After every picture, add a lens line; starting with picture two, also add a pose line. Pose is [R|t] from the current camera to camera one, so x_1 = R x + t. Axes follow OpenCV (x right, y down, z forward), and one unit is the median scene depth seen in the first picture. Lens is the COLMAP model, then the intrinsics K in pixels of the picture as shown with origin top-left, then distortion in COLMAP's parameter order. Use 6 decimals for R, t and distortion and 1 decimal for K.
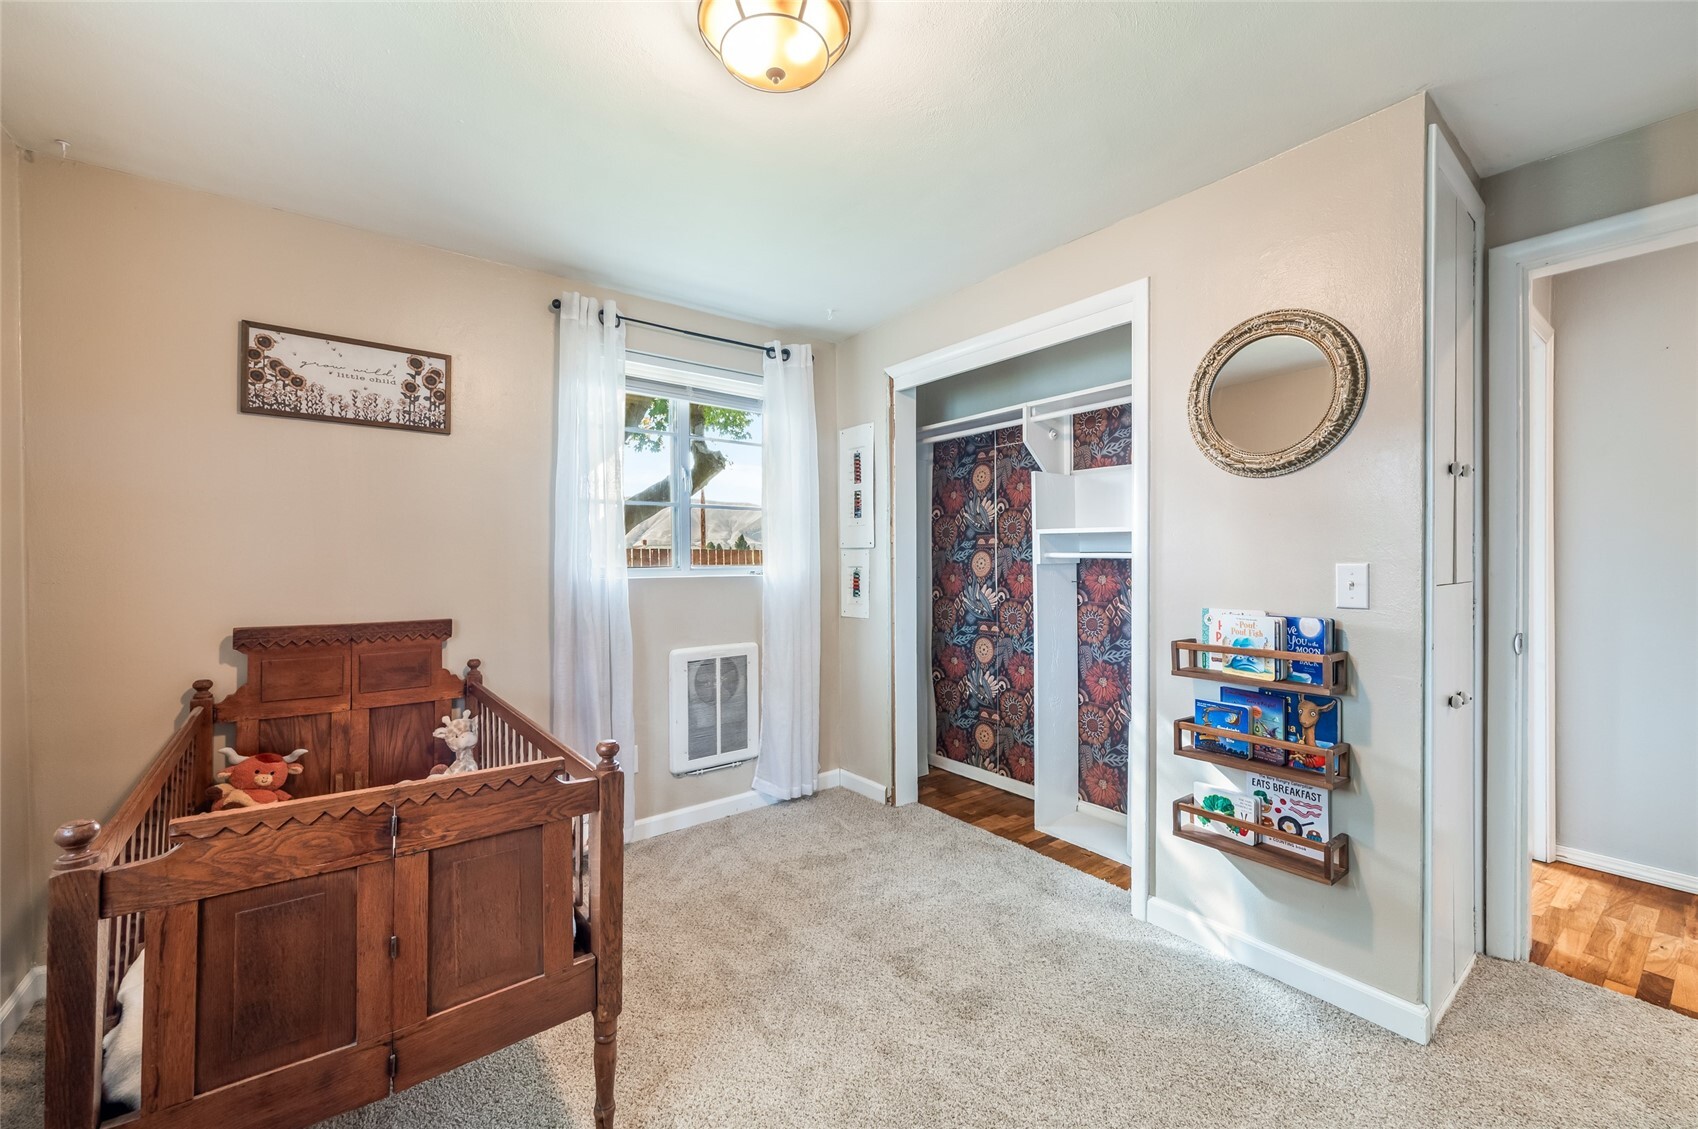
lens RADIAL K [[670.1, 0, 852.0], [0, 670.1, 564.2], [0, 0, 1]] dist [0.000496, -0.000288]
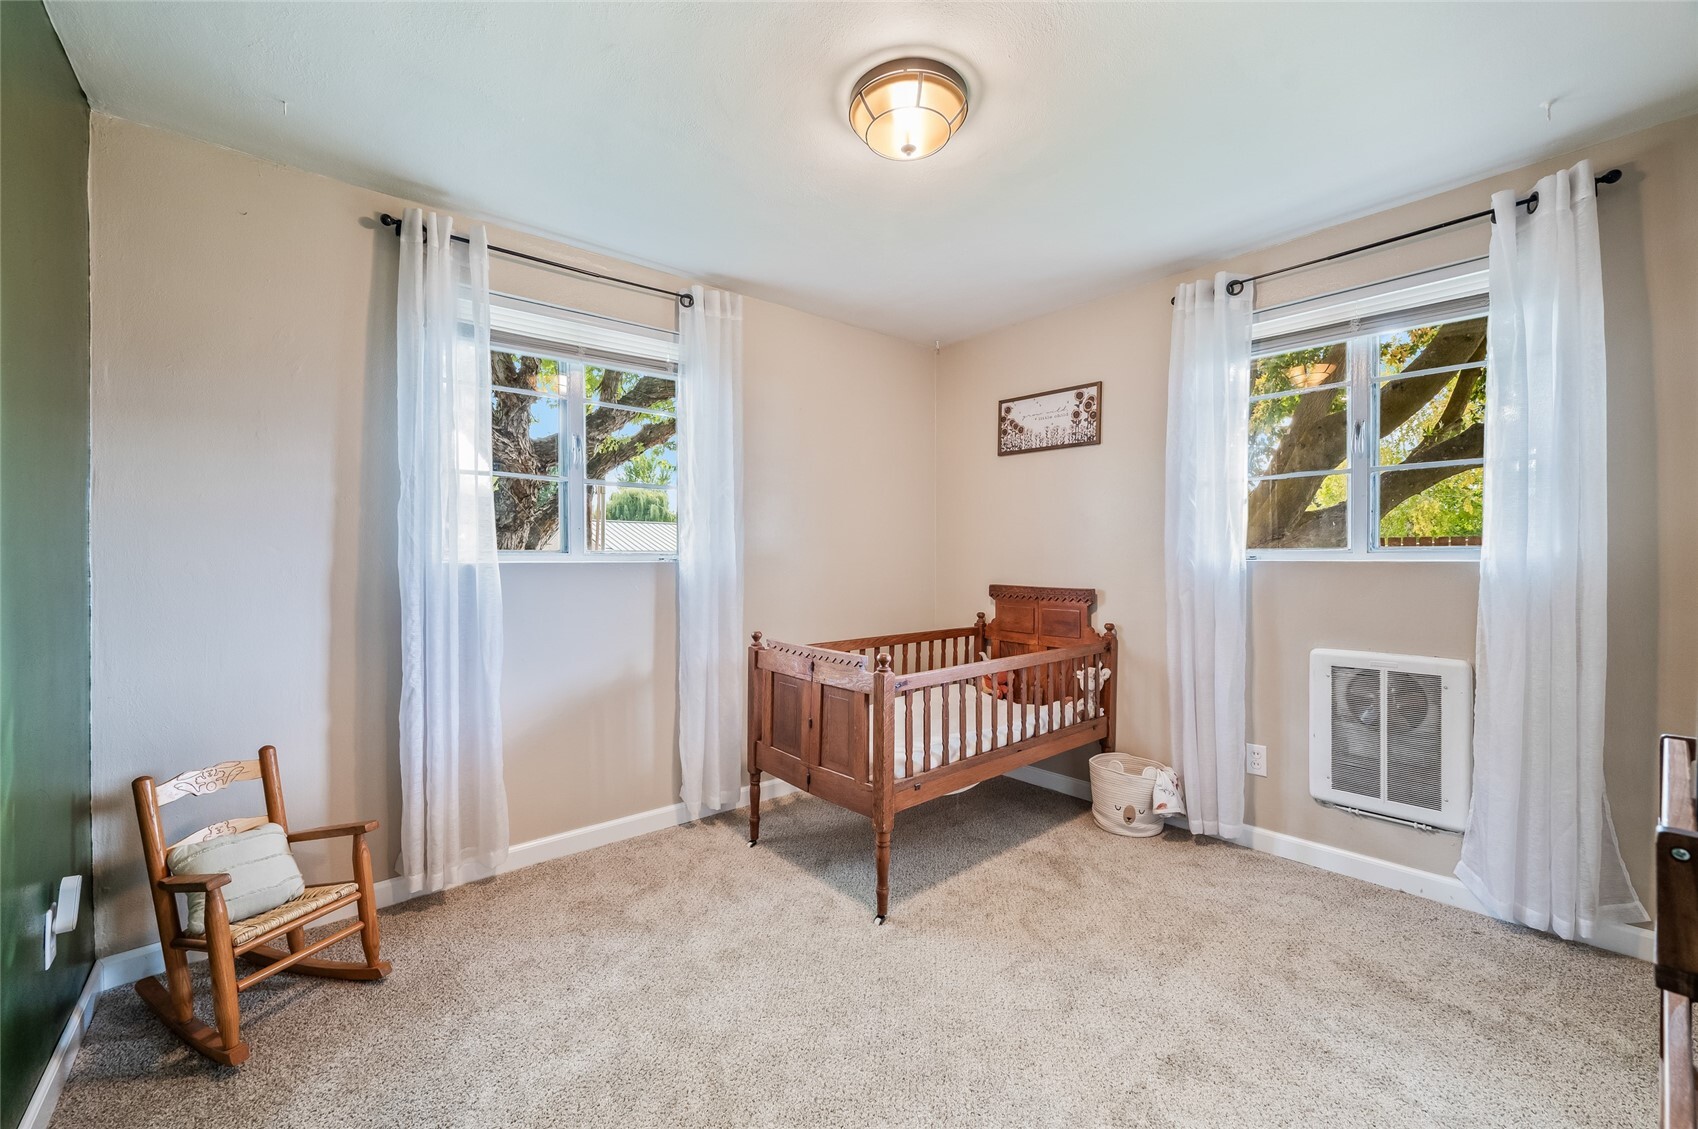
lens RADIAL K [[670.1, 0, 852.0], [0, 670.1, 564.2], [0, 0, 1]] dist [0.000496, -0.000288]
pose [[0.065866, 0.012569, -0.997749, 0.643560], [-0.010275, 0.999876, 0.011917, 0.024064], [0.997776, 0.009467, 0.065987, 0.456858]]
